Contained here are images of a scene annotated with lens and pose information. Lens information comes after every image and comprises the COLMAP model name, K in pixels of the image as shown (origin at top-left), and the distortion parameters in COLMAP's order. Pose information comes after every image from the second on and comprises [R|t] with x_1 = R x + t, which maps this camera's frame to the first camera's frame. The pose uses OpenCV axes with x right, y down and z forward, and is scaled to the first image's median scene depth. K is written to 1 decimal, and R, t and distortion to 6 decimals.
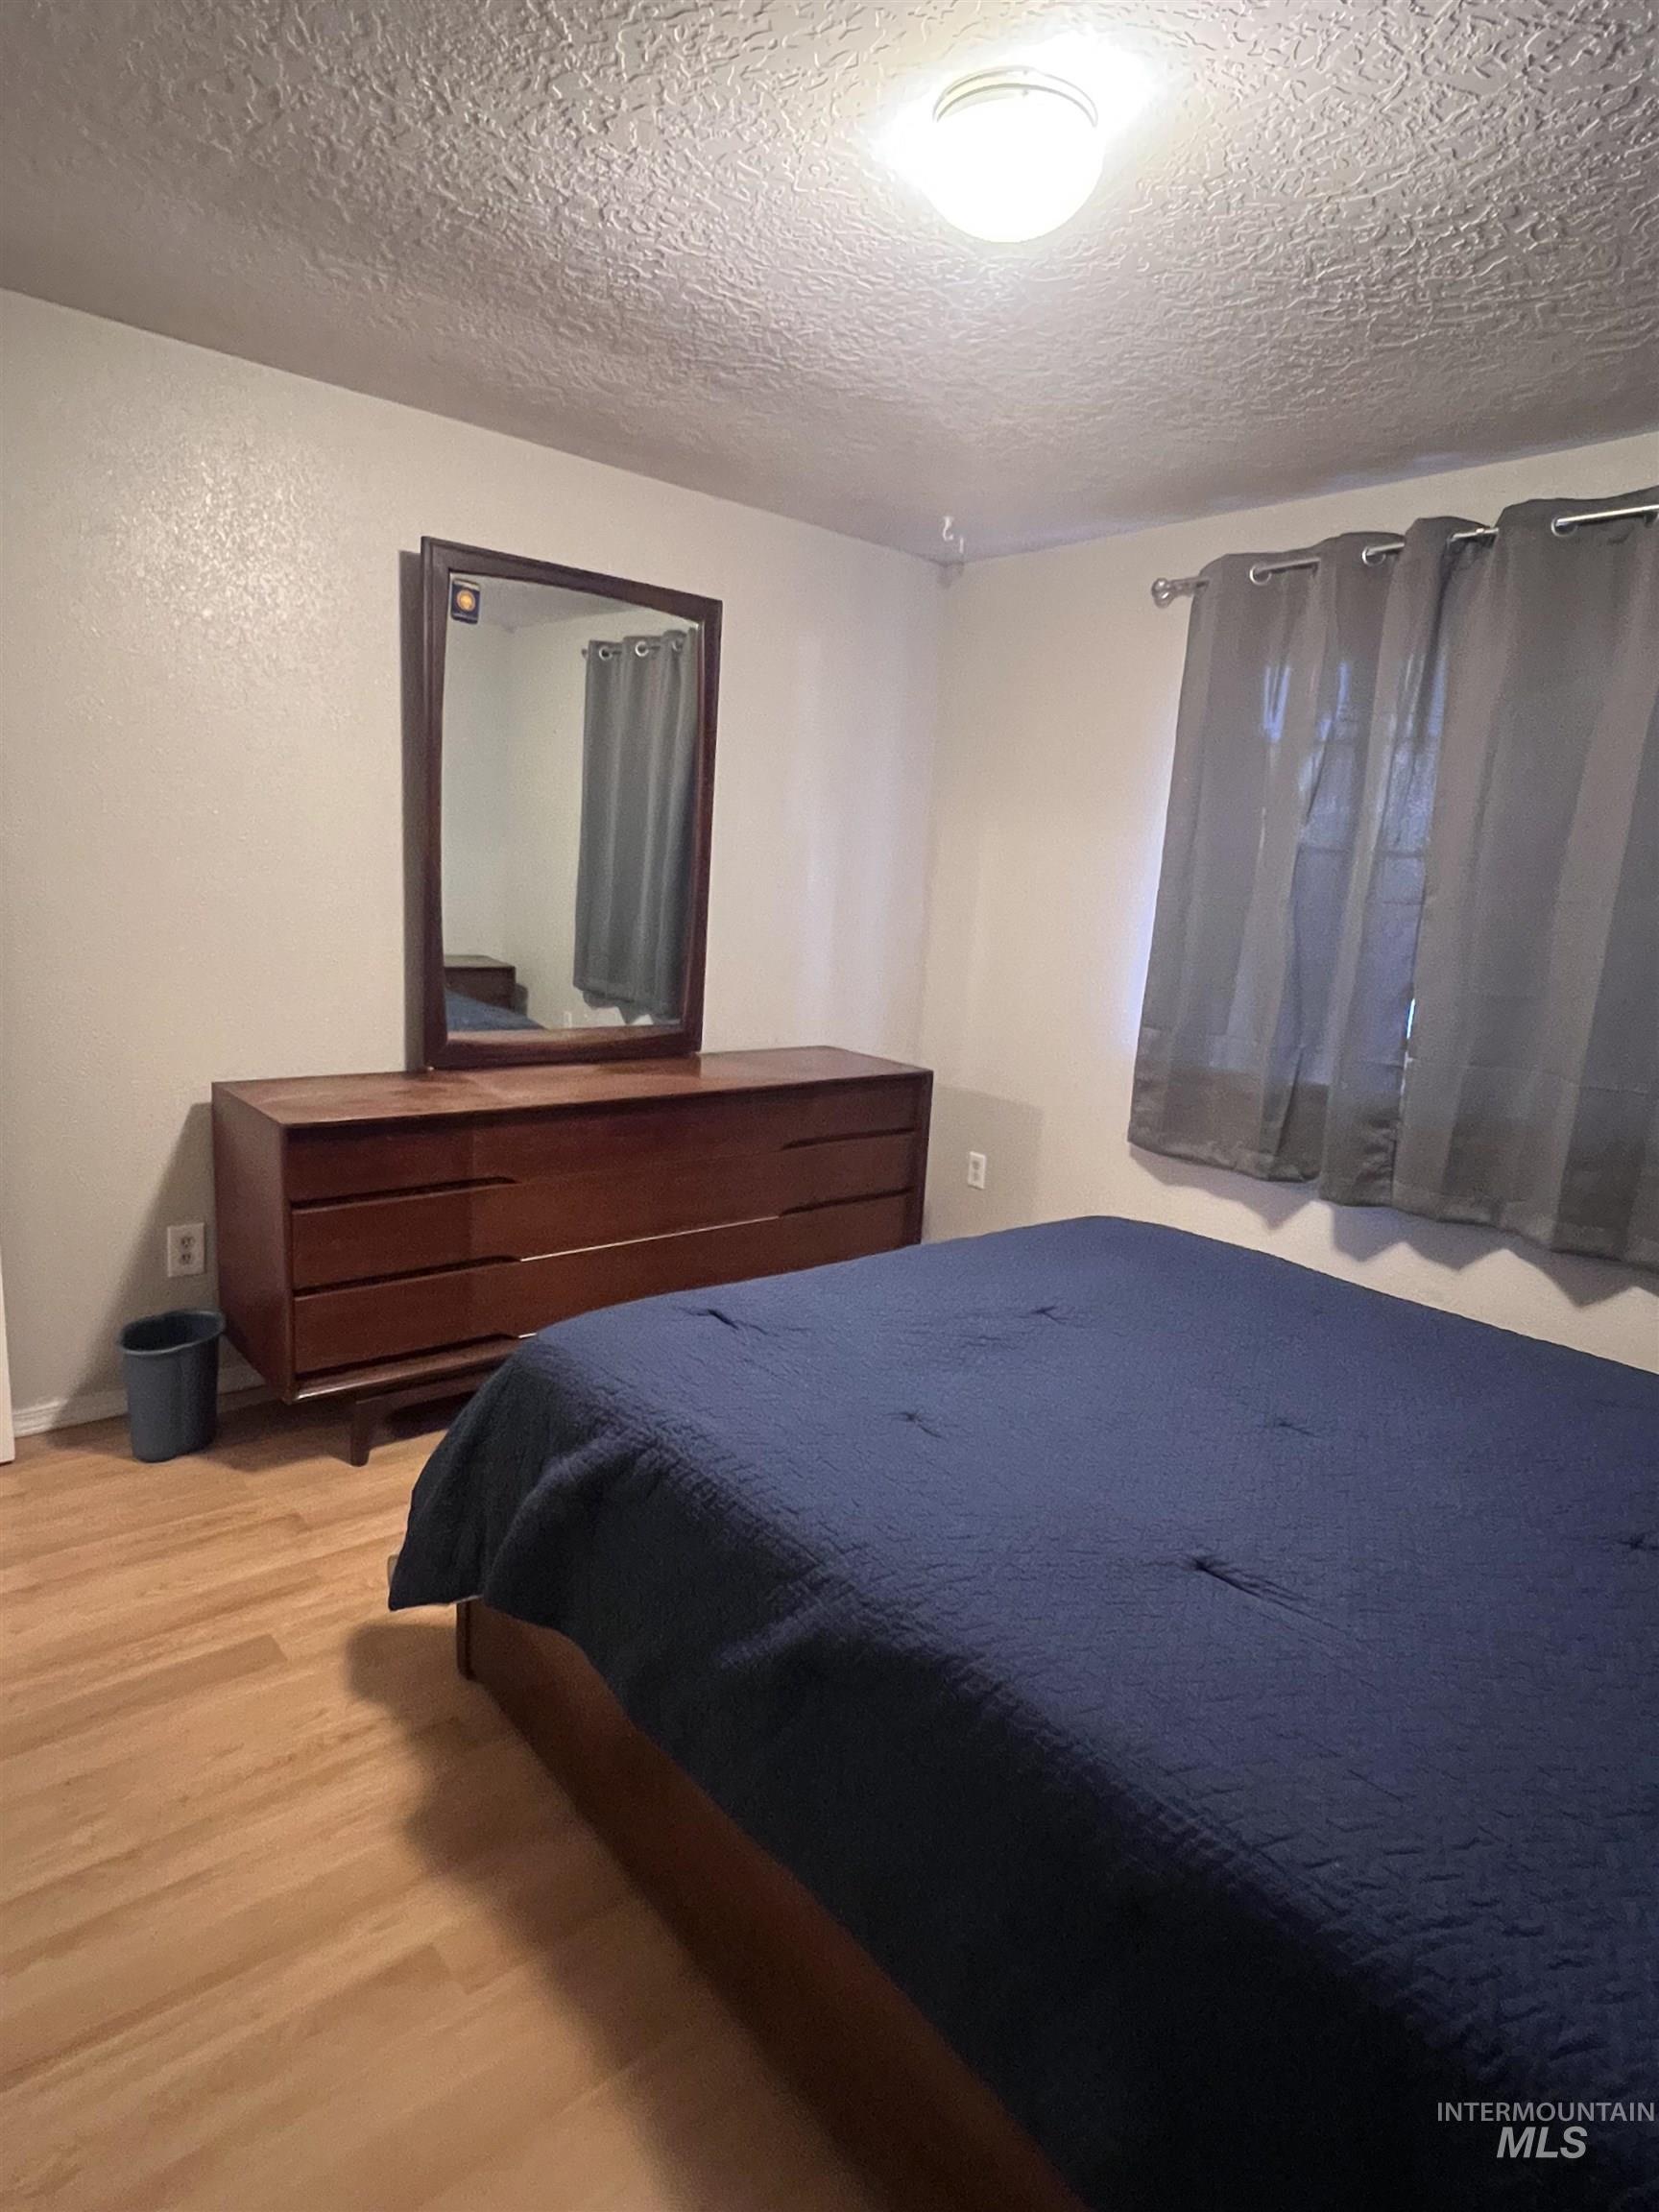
lens RADIAL K [[1255.7, 0, 825.9], [0, 1255.7, 1111.7], [0, 0, 1]] dist [-0.006278, -0.000469]
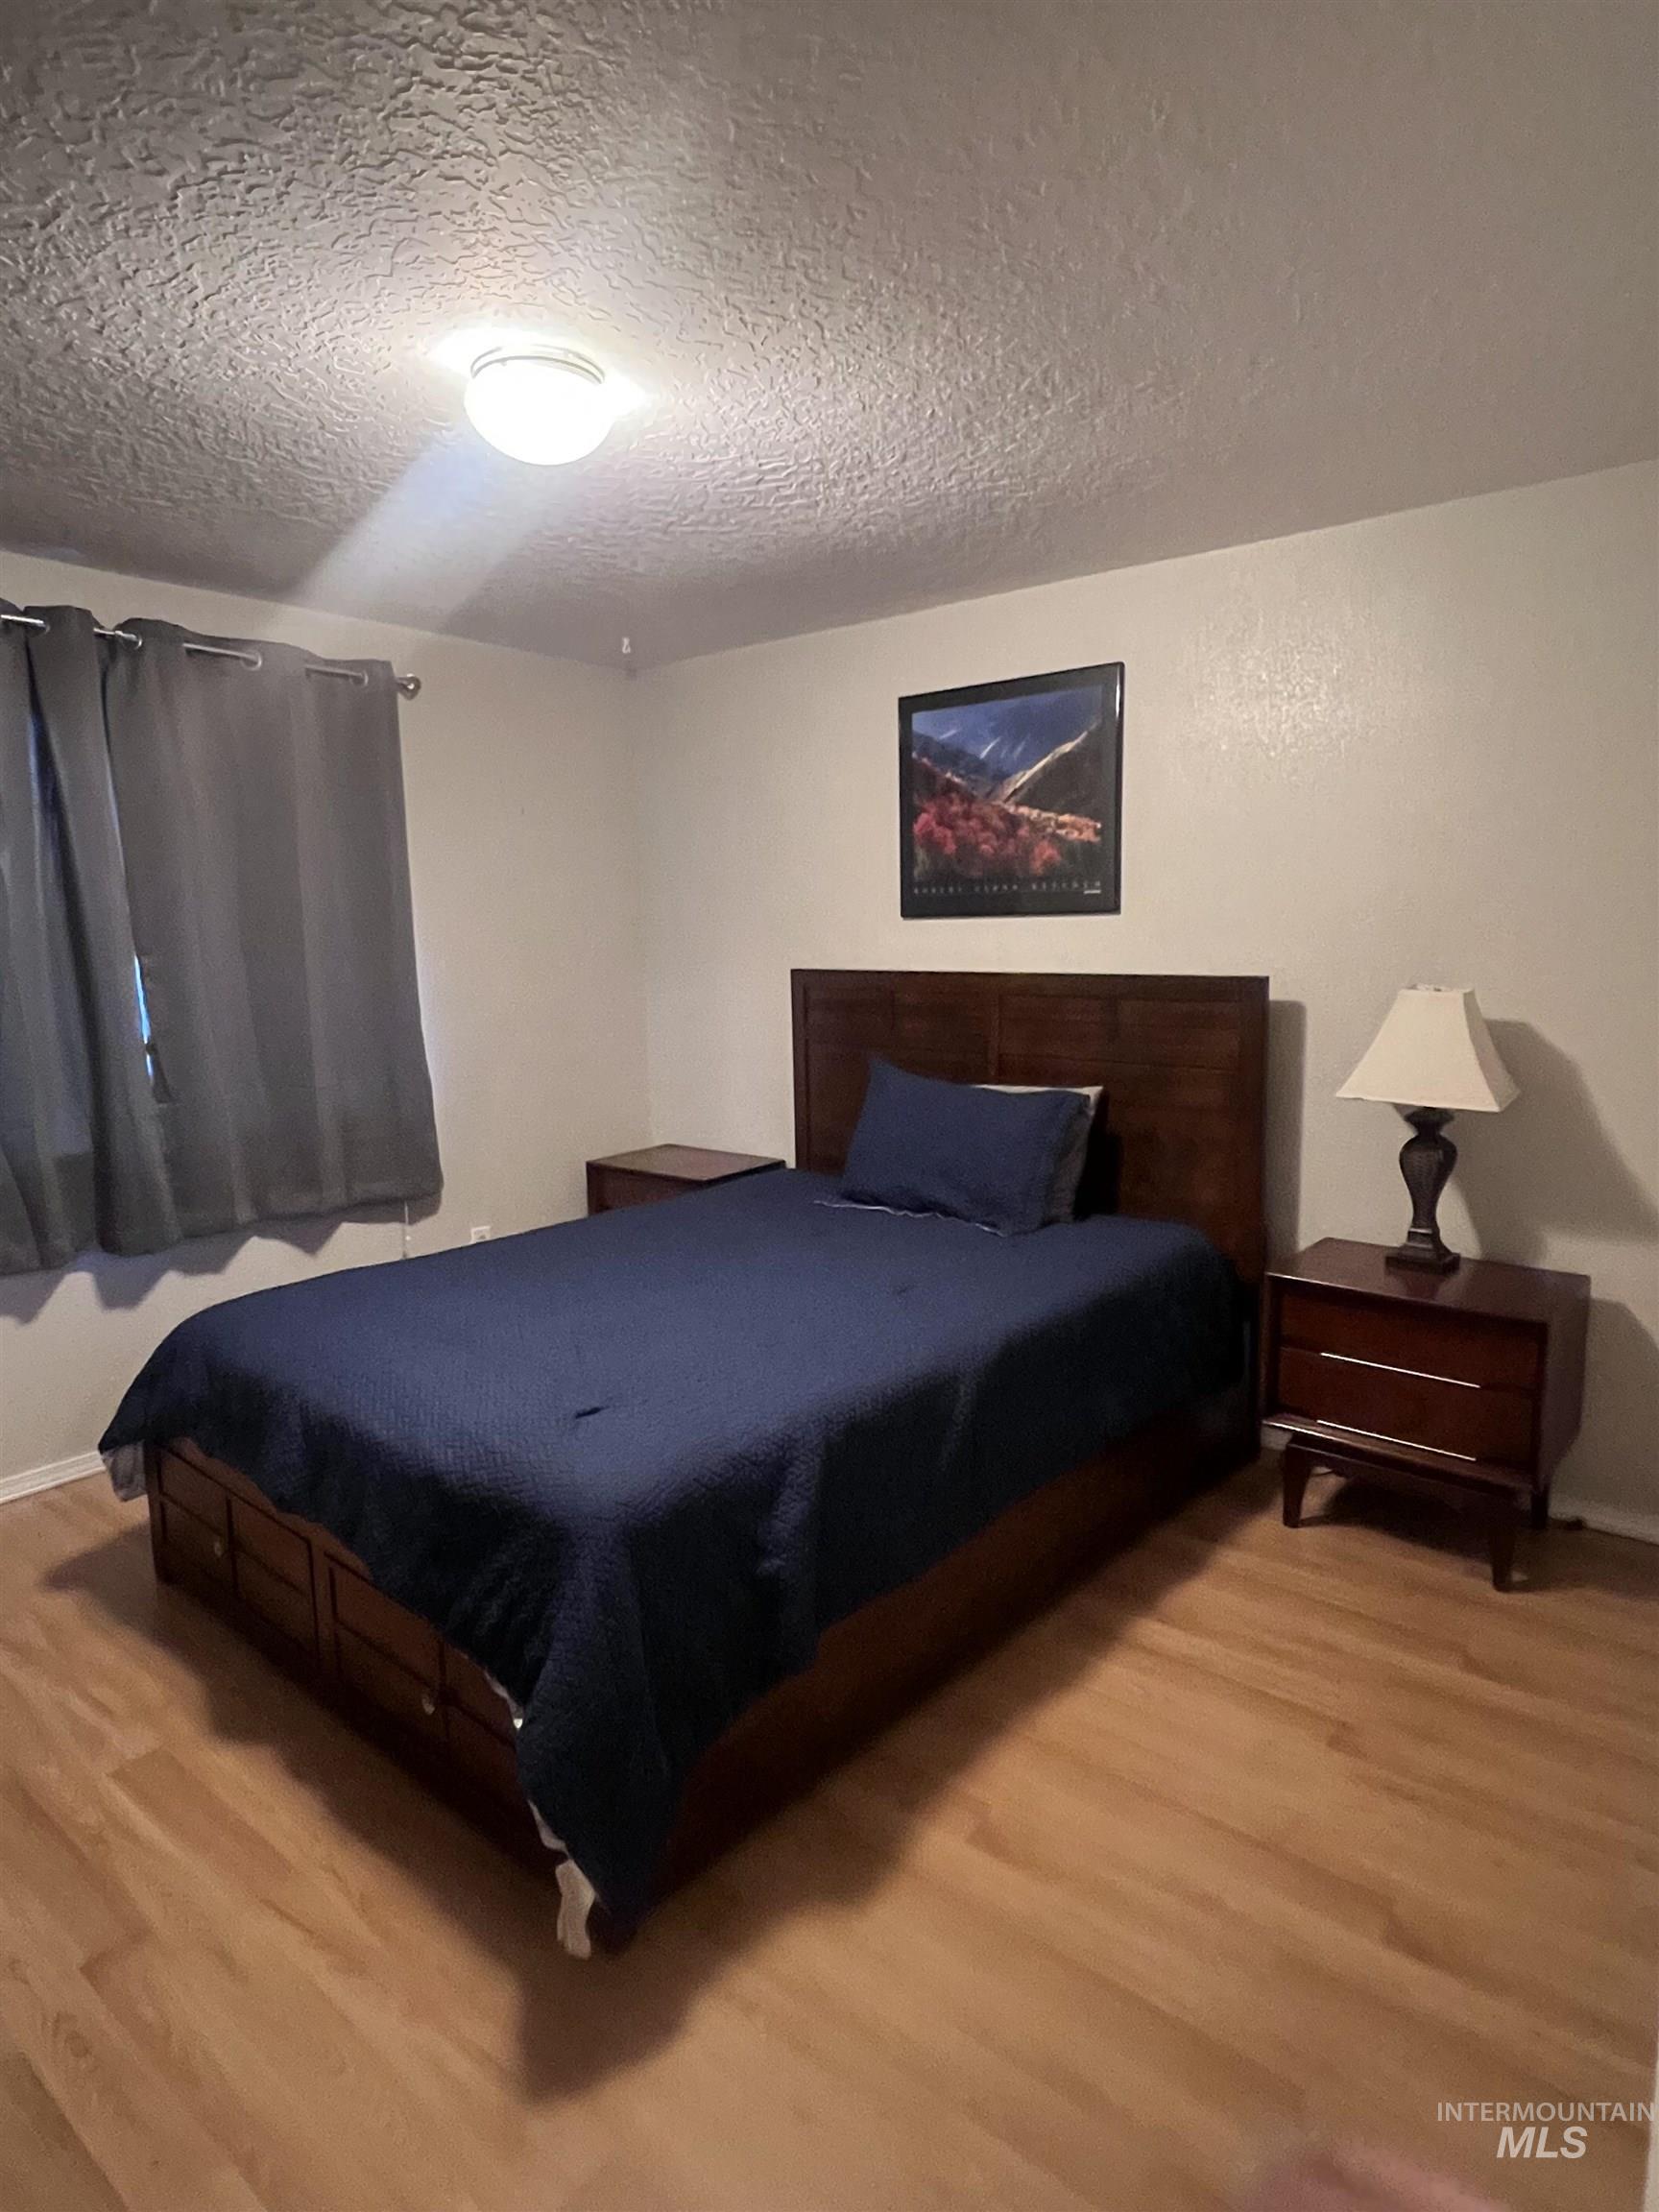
lens RADIAL K [[1255.7, 0, 829.1], [0, 1255.7, 1107.4], [0, 0, 1]] dist [-0.006278, -0.000469]
pose [[-0.163668, -0.201825, 0.965650, -0.753905], [0.195685, 0.952757, 0.232297, -0.197749], [-0.966913, 0.226982, -0.116442, 0.614894]]
